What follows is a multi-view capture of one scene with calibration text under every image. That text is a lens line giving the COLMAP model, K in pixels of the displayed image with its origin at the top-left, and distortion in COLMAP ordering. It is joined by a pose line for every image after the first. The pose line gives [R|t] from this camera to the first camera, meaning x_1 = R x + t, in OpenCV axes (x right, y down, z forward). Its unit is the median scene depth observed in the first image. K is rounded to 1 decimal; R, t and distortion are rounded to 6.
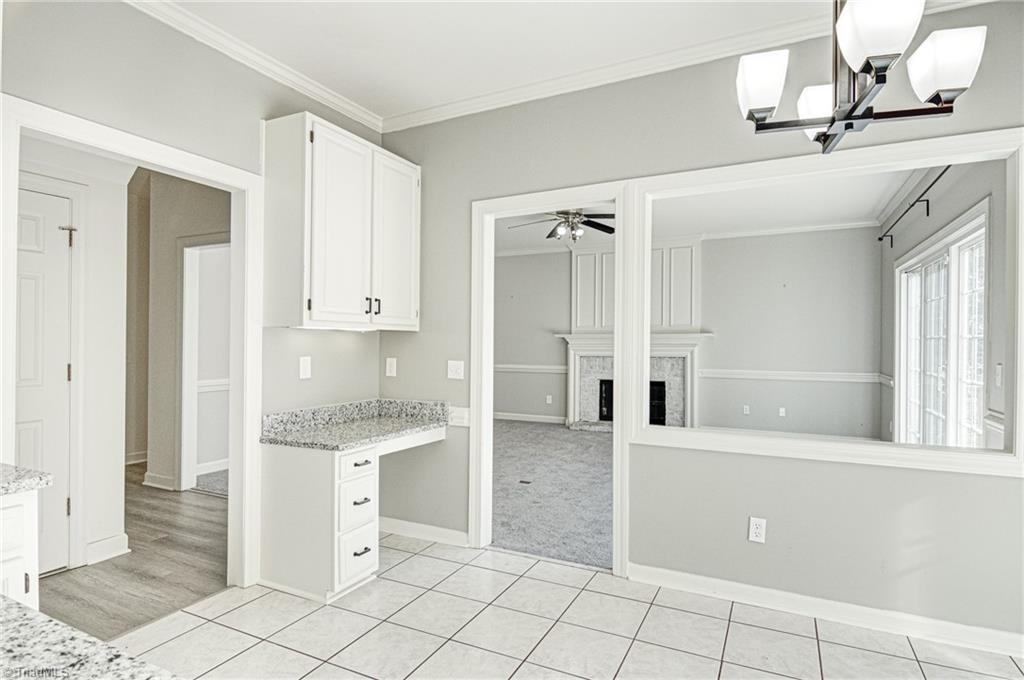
lens RADIAL K [[533.4, 0, 517.7], [0, 533.4, 344.8], [0, 0, 1]] dist [0.004737, -0.000840]
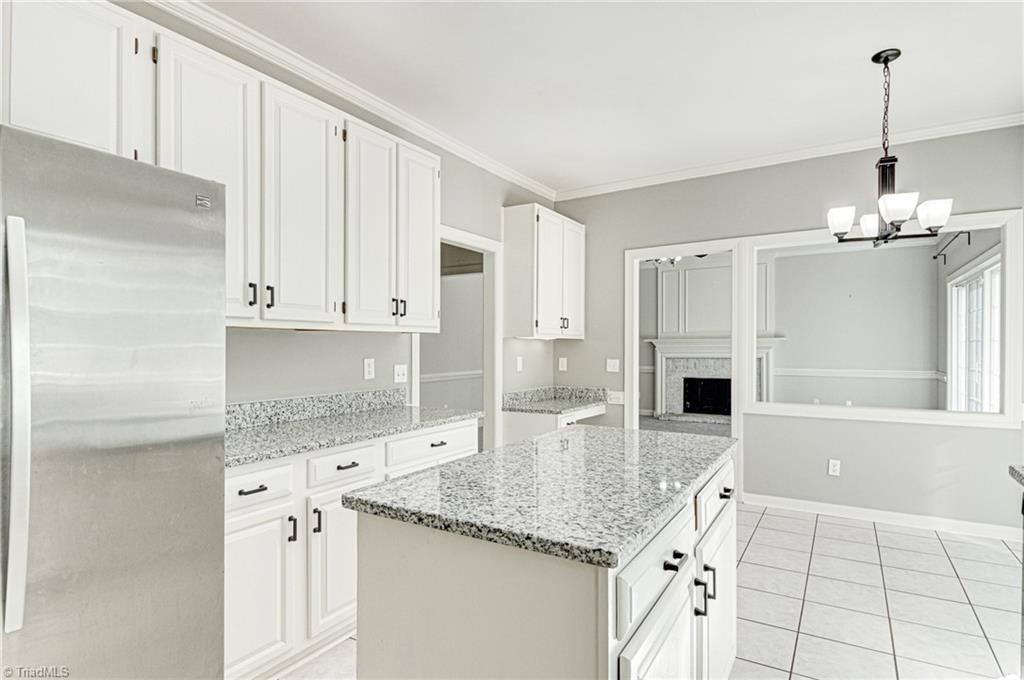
lens RADIAL K [[539.3, 0, 509.2], [0, 539.3, 349.6], [0, 0, 1]] dist [0.000538, -0.000725]
pose [[0.995184, -0.006574, -0.097805, -0.244872], [0.006655, 0.999978, 0.000506, 0.000704], [0.097799, -0.001154, 0.995206, -0.473464]]
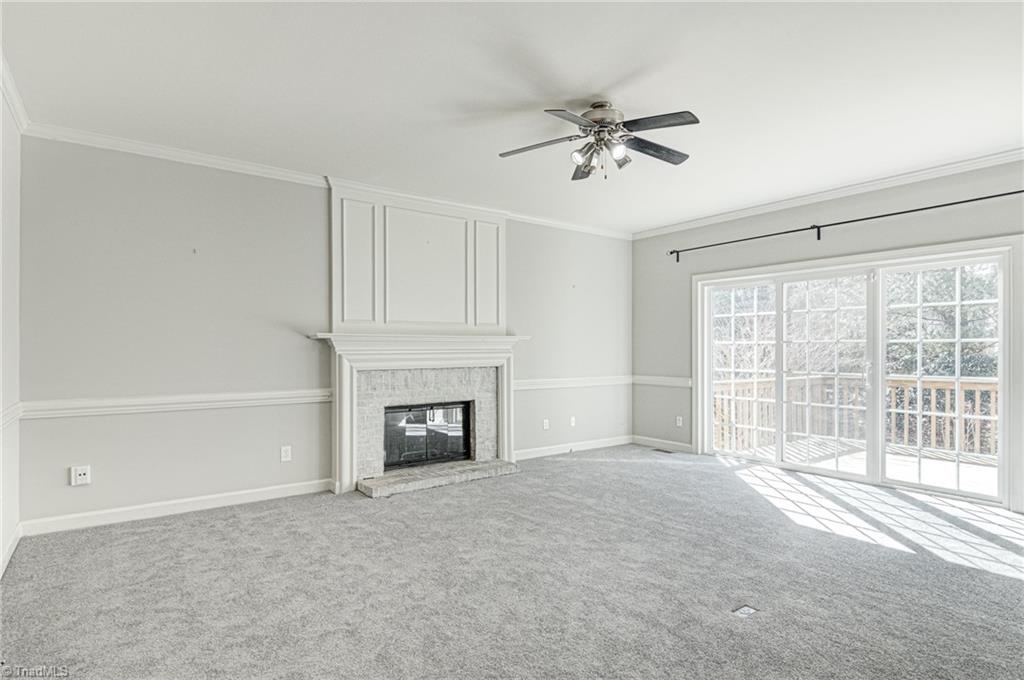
lens RADIAL K [[539.3, 0, 509.2], [0, 539.3, 349.6], [0, 0, 1]] dist [0.000538, -0.000725]
pose [[0.464157, -0.005502, 0.885736, -0.742766], [0.002945, 0.999985, 0.004669, -0.009175], [-0.885748, 0.000441, 0.464166, 1.266183]]
